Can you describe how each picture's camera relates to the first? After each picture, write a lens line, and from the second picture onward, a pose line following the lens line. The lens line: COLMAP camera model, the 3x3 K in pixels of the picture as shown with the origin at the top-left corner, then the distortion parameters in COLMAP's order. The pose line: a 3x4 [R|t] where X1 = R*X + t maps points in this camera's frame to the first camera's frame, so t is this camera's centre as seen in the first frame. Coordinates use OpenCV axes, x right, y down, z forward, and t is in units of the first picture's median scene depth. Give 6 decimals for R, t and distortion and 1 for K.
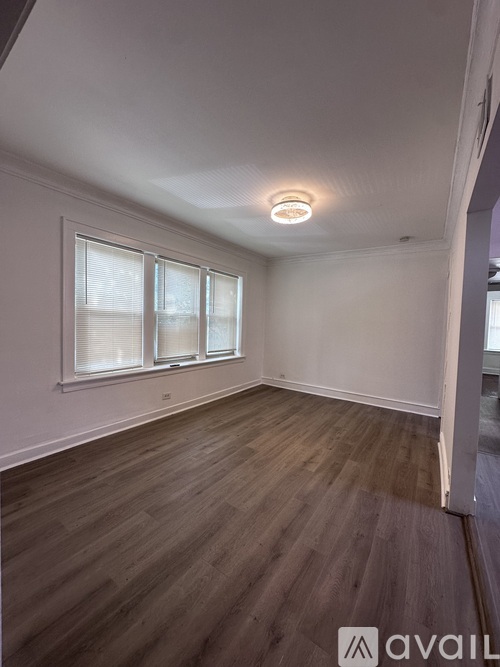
lens RADIAL K [[264.8, 0, 250.0], [0, 264.8, 333.5], [0, 0, 1]] dist [-0.006737, -0.000097]
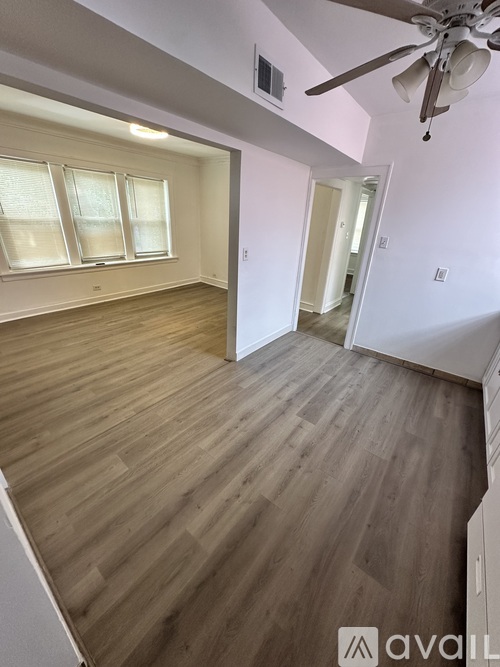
lens RADIAL K [[264.8, 0, 250.0], [0, 264.8, 333.5], [0, 0, 1]] dist [-0.006737, -0.000097]
pose [[0.998072, 0.043371, -0.044389, 0.551103], [-0.024027, 0.929525, 0.367977, -0.057899], [0.057220, -0.366201, 0.928775, -0.283047]]
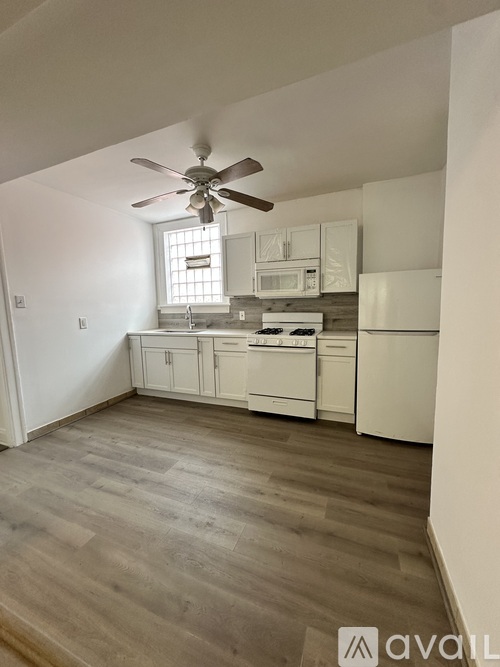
lens RADIAL K [[264.8, 0, 250.0], [0, 264.8, 333.5], [0, 0, 1]] dist [-0.006737, -0.000097]
pose [[-0.217232, -0.134697, 0.966782, 0.055442], [0.059455, 0.986769, 0.150841, -0.010343], [-0.974308, 0.090247, -0.206350, 0.191335]]
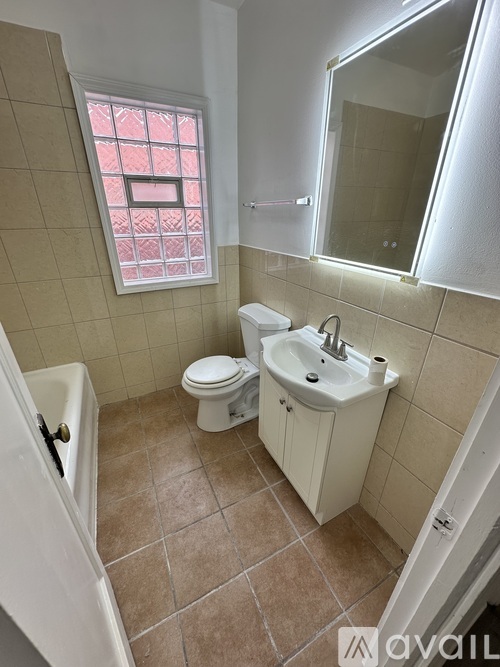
lens RADIAL K [[264.8, 0, 250.0], [0, 264.8, 333.5], [0, 0, 1]] dist [-0.006737, -0.000097]
pose [[-0.878783, -0.226501, 0.420045, 0.870346], [-0.010229, 0.888927, 0.457935, -0.159821], [-0.477111, 0.398129, -0.783491, 0.603100]]
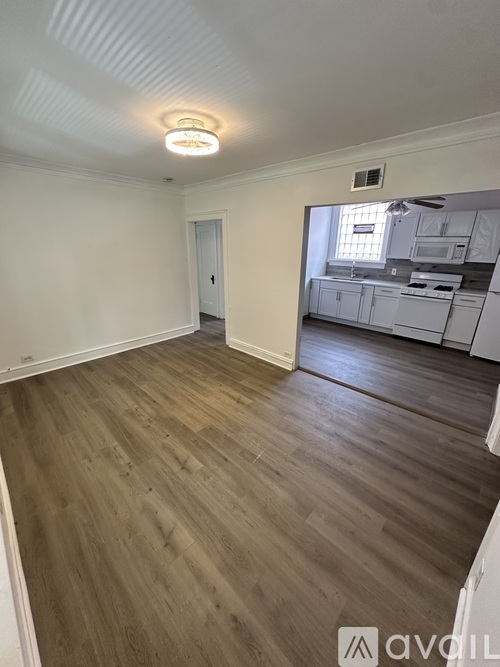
lens RADIAL K [[264.8, 0, 250.0], [0, 264.8, 333.5], [0, 0, 1]] dist [-0.006737, -0.000097]
pose [[0.162748, -0.351808, 0.921816, -0.582385], [0.041606, 0.935888, 0.349833, -0.162369], [-0.985790, -0.018581, 0.166951, 0.568320]]
